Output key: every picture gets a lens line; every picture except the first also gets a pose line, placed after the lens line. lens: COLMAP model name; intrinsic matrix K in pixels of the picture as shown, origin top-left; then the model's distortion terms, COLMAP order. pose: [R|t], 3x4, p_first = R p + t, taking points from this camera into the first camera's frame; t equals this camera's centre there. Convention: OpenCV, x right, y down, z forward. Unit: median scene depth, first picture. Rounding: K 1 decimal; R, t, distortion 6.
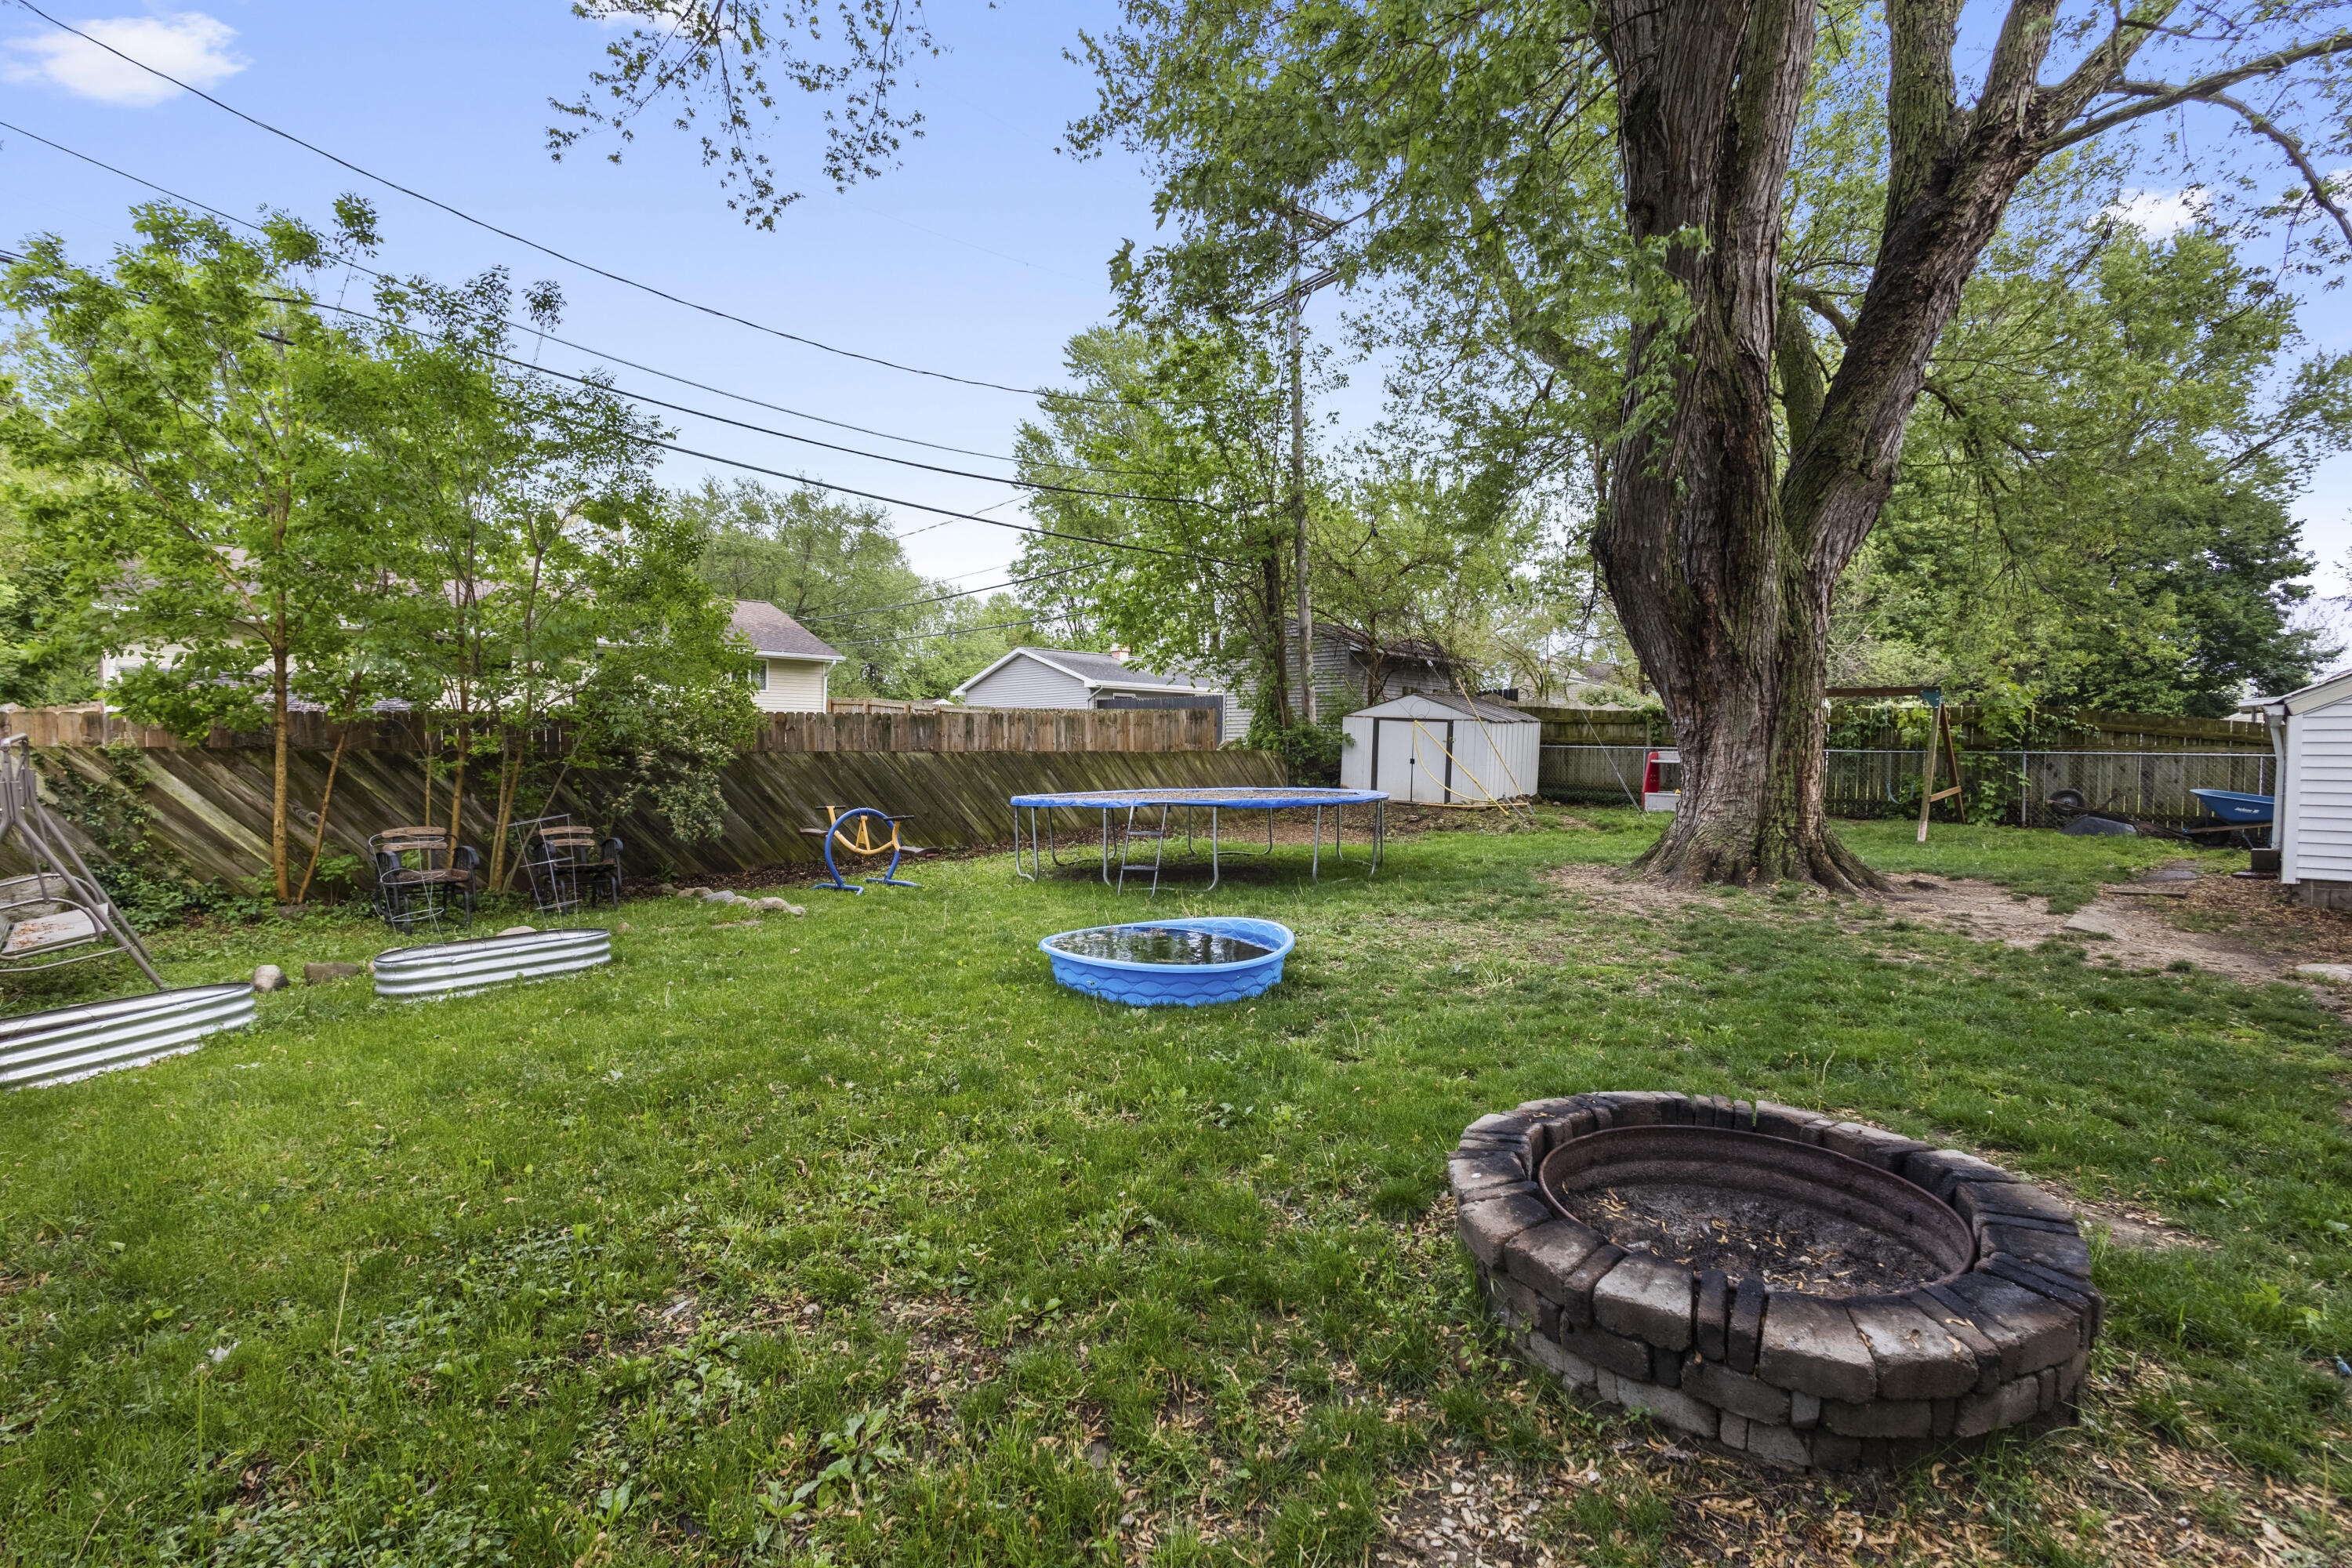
lens RADIAL K [[1082.7, 0, 1168.5], [0, 1082.7, 784.1], [0, 0, 1]] dist [0.009816, -0.000859]
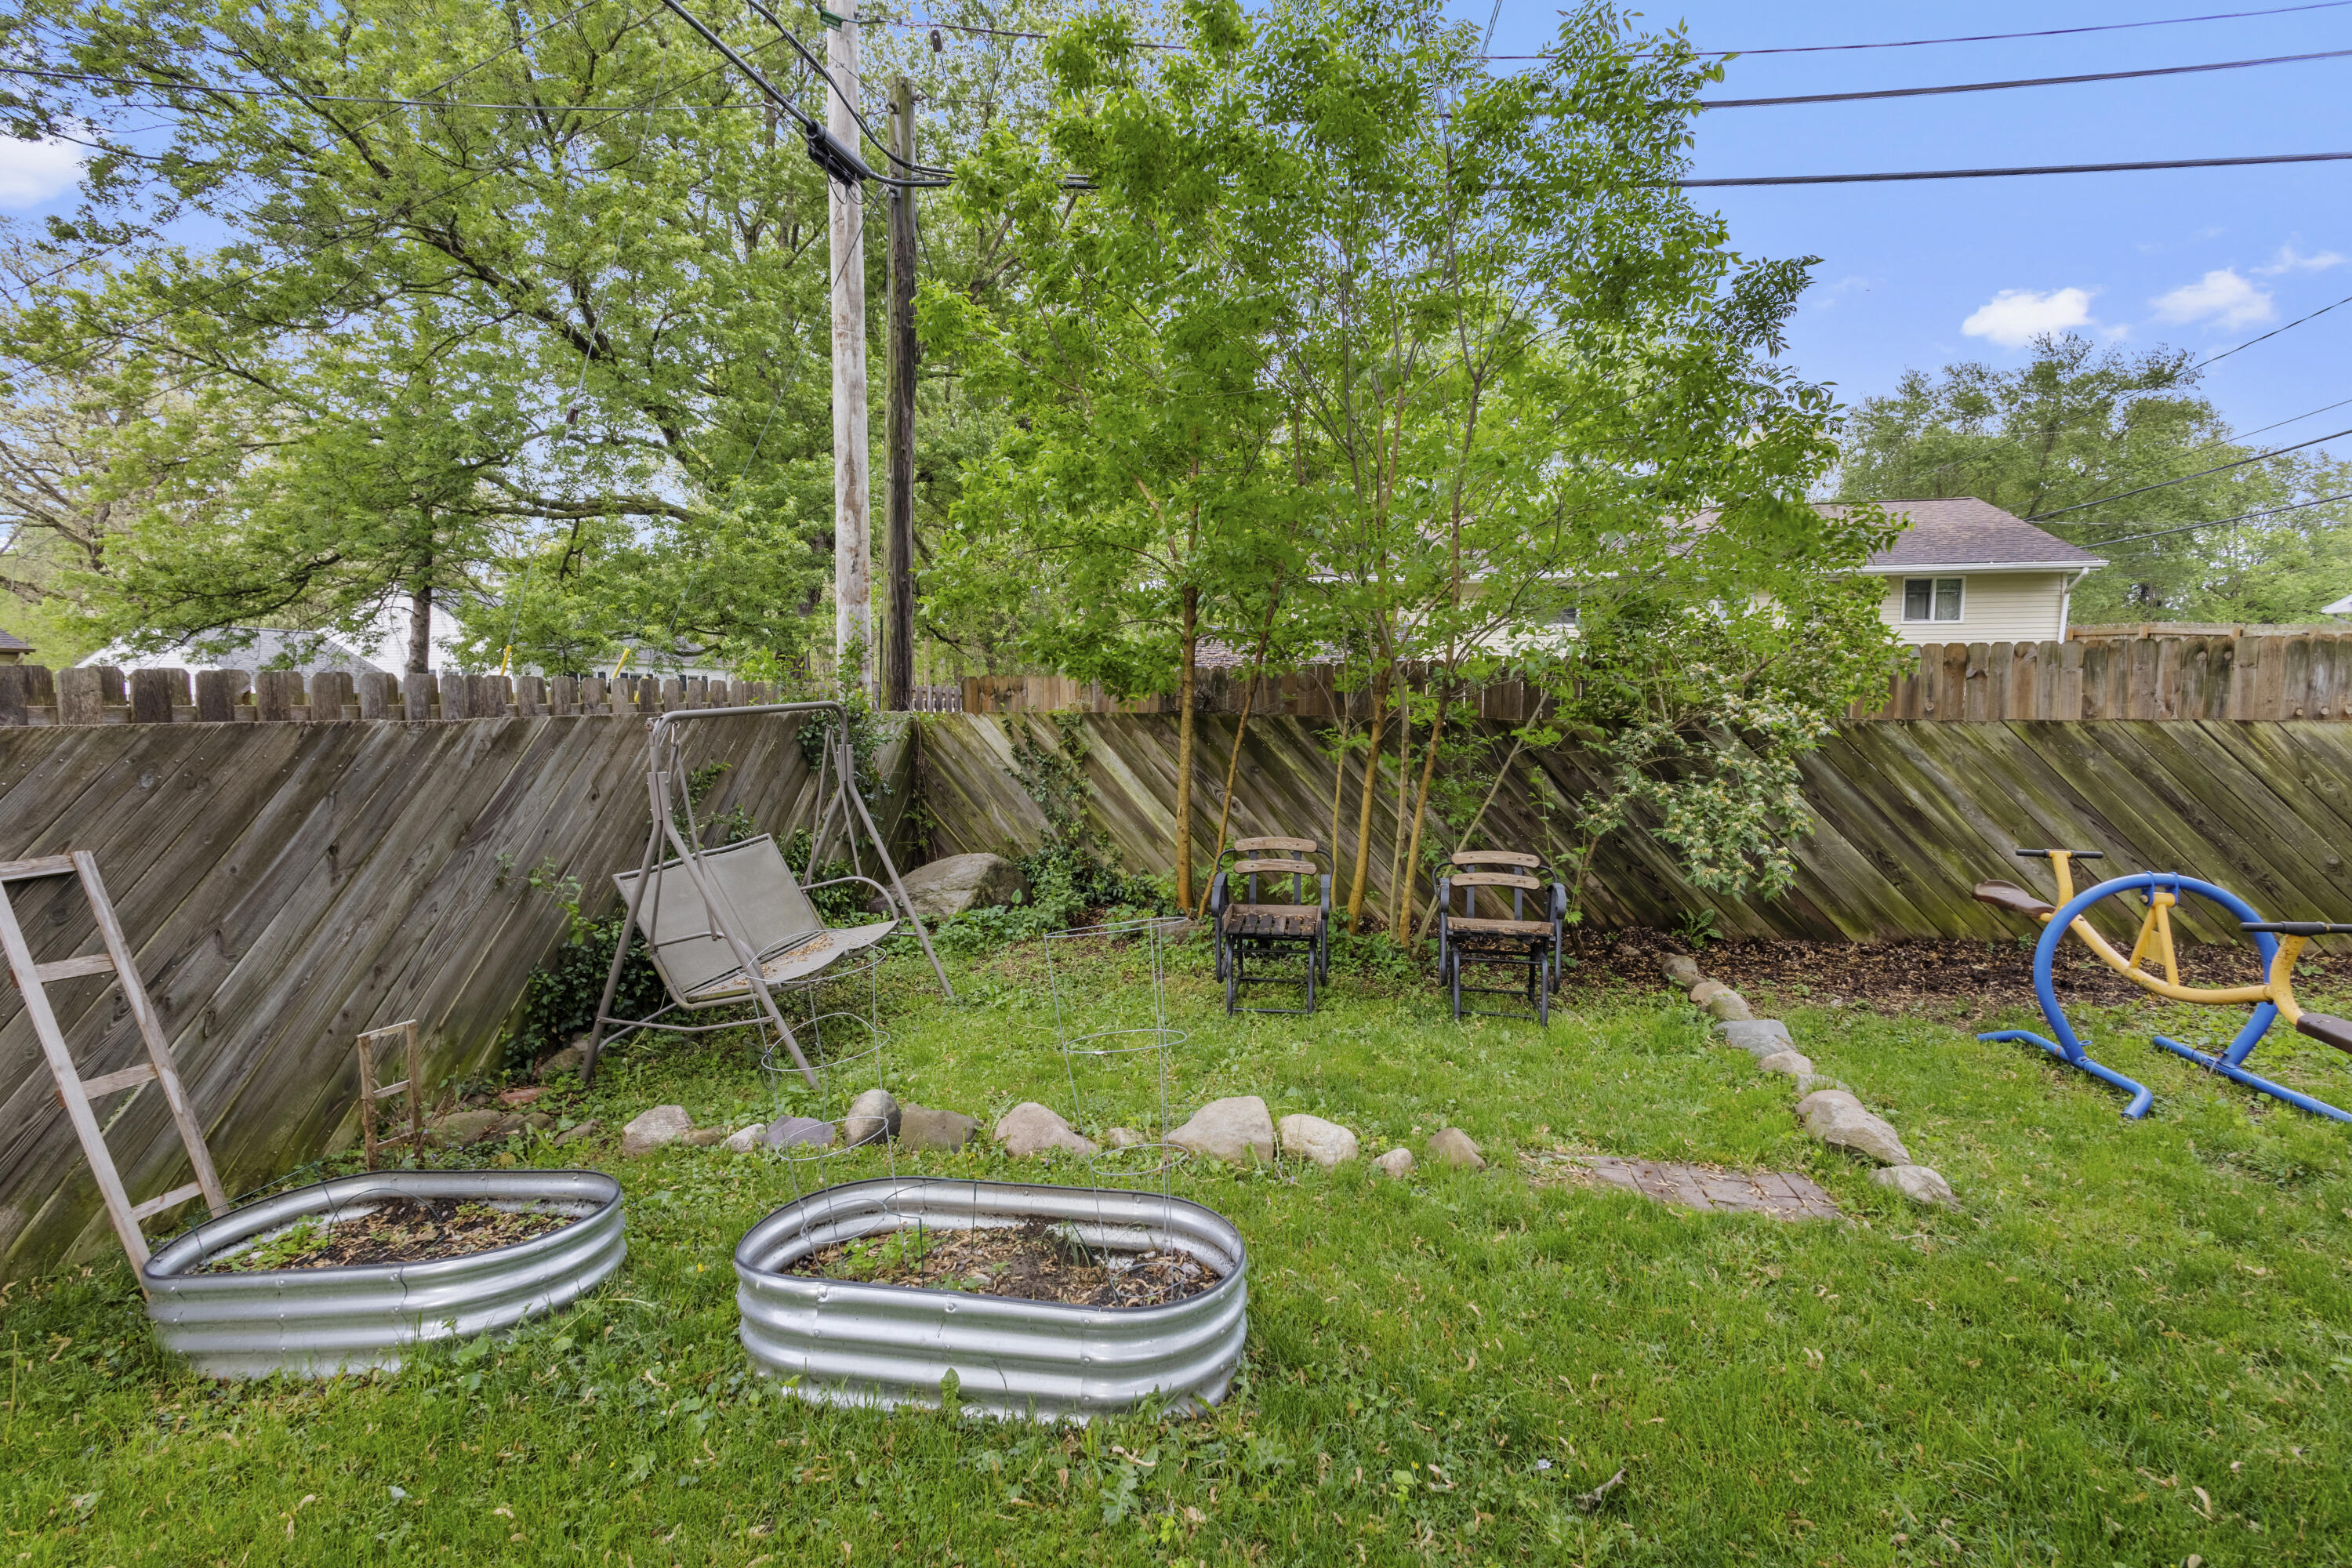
lens RADIAL K [[1082.7, 0, 1168.5], [0, 1082.7, 784.1], [0, 0, 1]] dist [0.009816, -0.000859]
pose [[0.548294, 0.063493, -0.833872, -0.151334], [-0.025811, 0.997924, 0.059012, -0.024146], [0.835887, -0.010833, 0.548795, 0.481117]]
